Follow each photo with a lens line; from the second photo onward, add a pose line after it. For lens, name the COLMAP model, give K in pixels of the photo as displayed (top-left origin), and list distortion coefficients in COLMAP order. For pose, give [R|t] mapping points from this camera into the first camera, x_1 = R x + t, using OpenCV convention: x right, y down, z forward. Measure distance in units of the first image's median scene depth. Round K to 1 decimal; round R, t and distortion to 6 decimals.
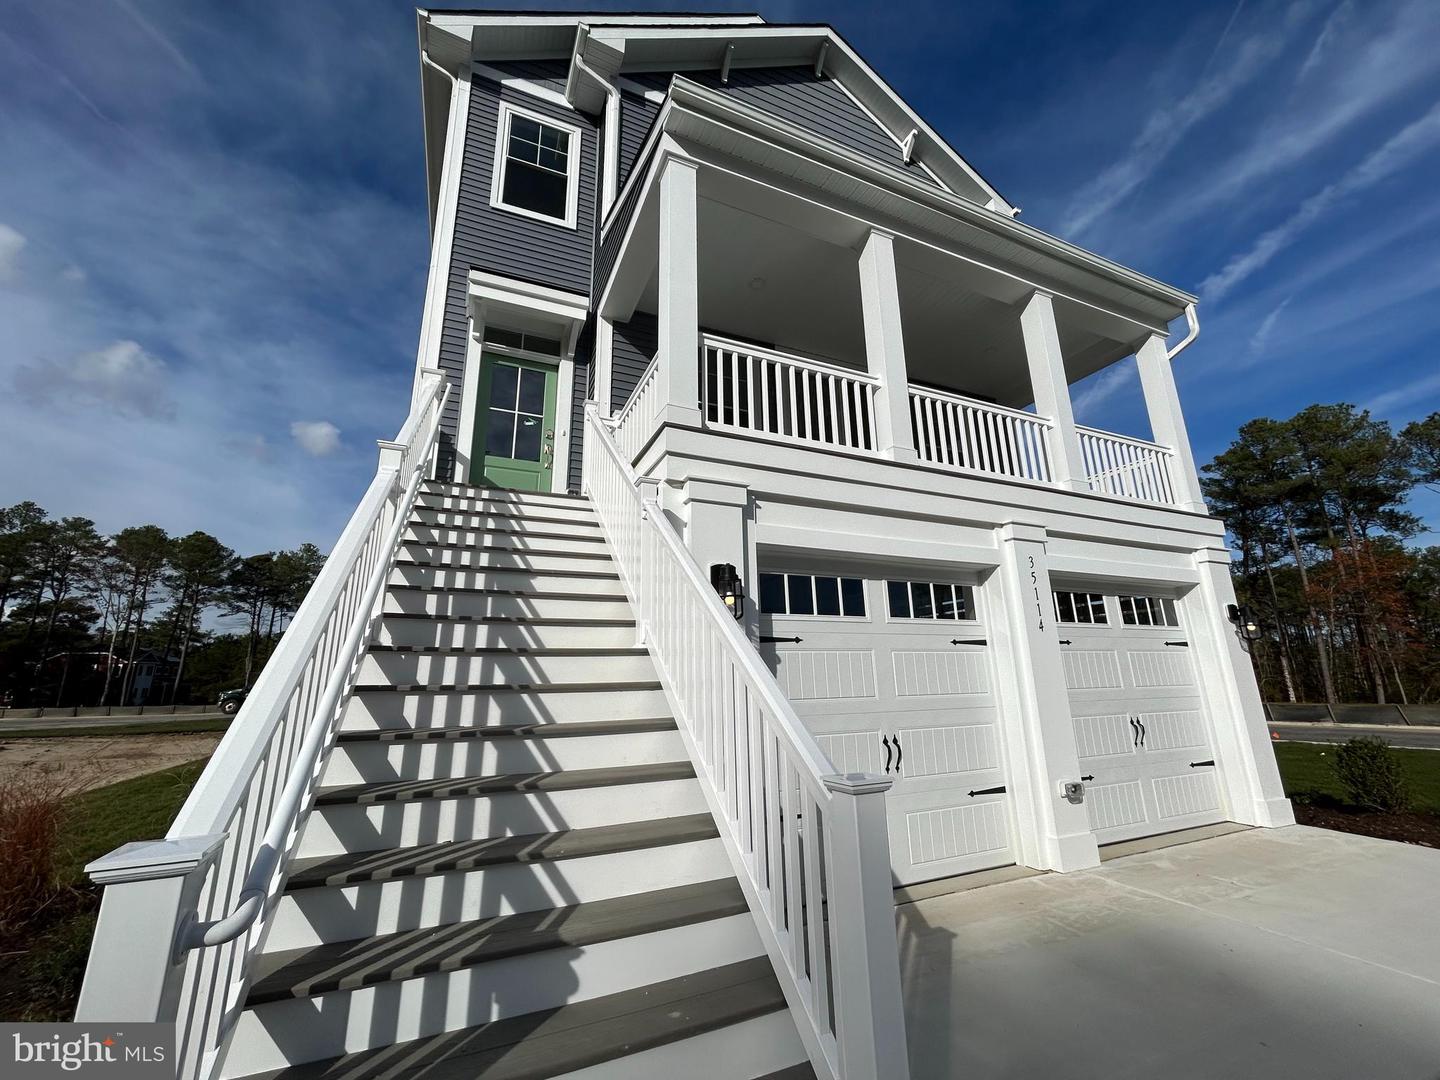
lens RADIAL K [[584.6, 0, 714.7], [0, 584.6, 527.5], [0, 0, 1]] dist [-0.002670, 0.000191]
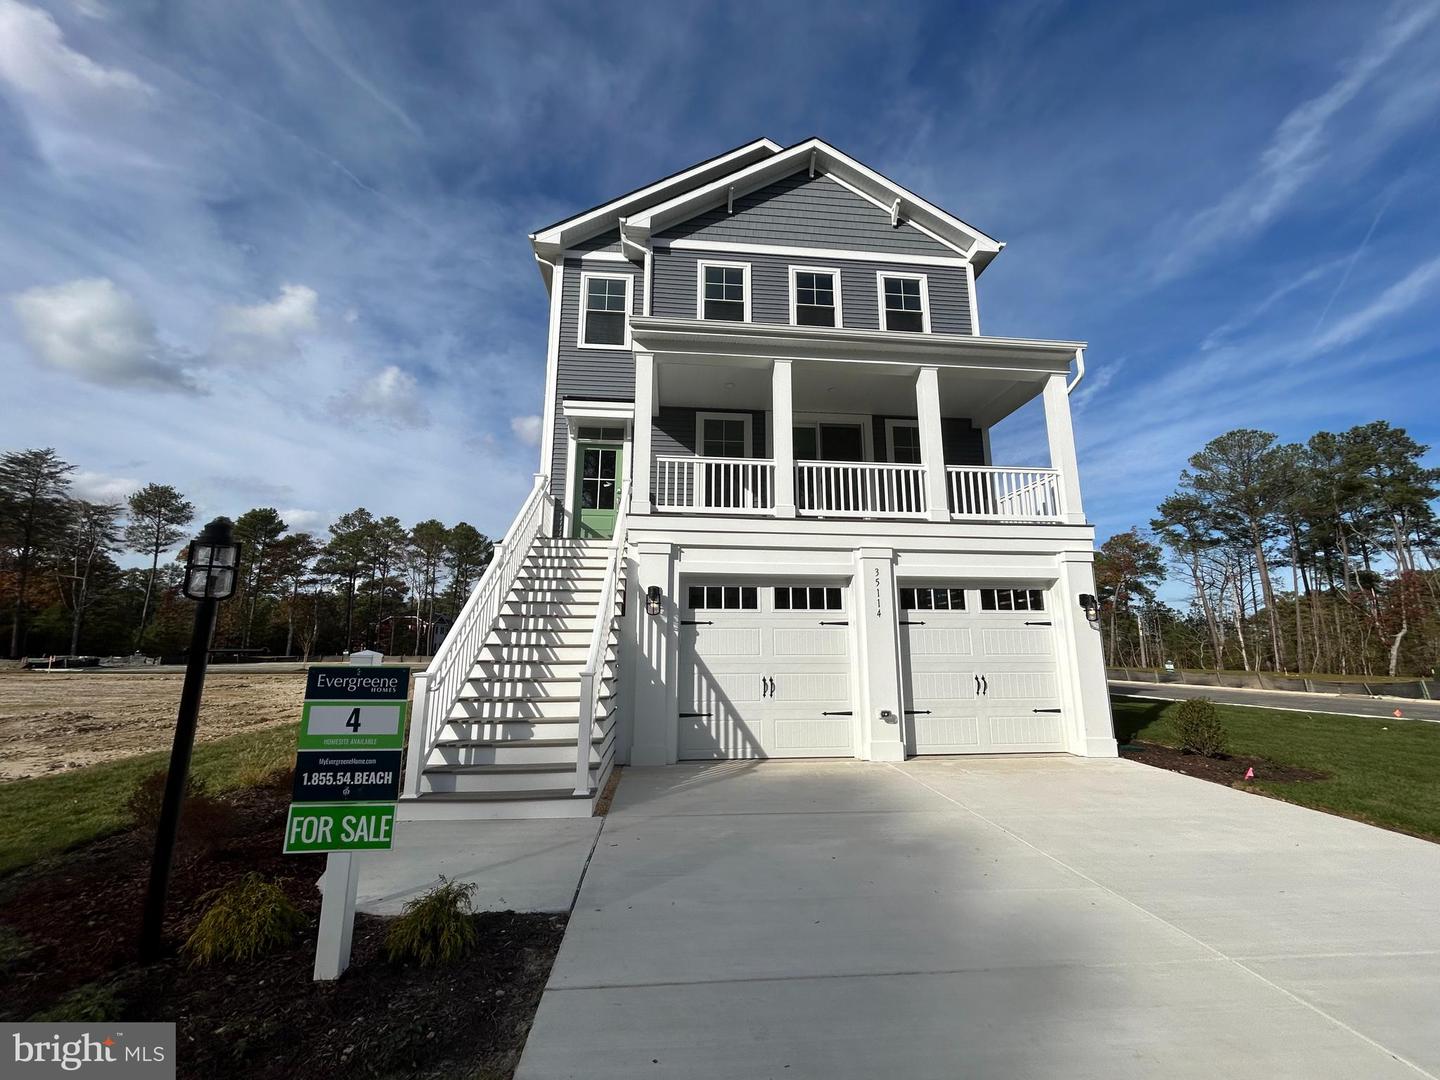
lens RADIAL K [[584.6, 0, 714.7], [0, 584.6, 527.5], [0, 0, 1]] dist [-0.002670, 0.000191]
pose [[0.947114, -0.046541, -0.317506, 0.457938], [0.066198, 0.996482, 0.051400, -0.120959], [0.313997, -0.069699, 0.946862, -0.430078]]
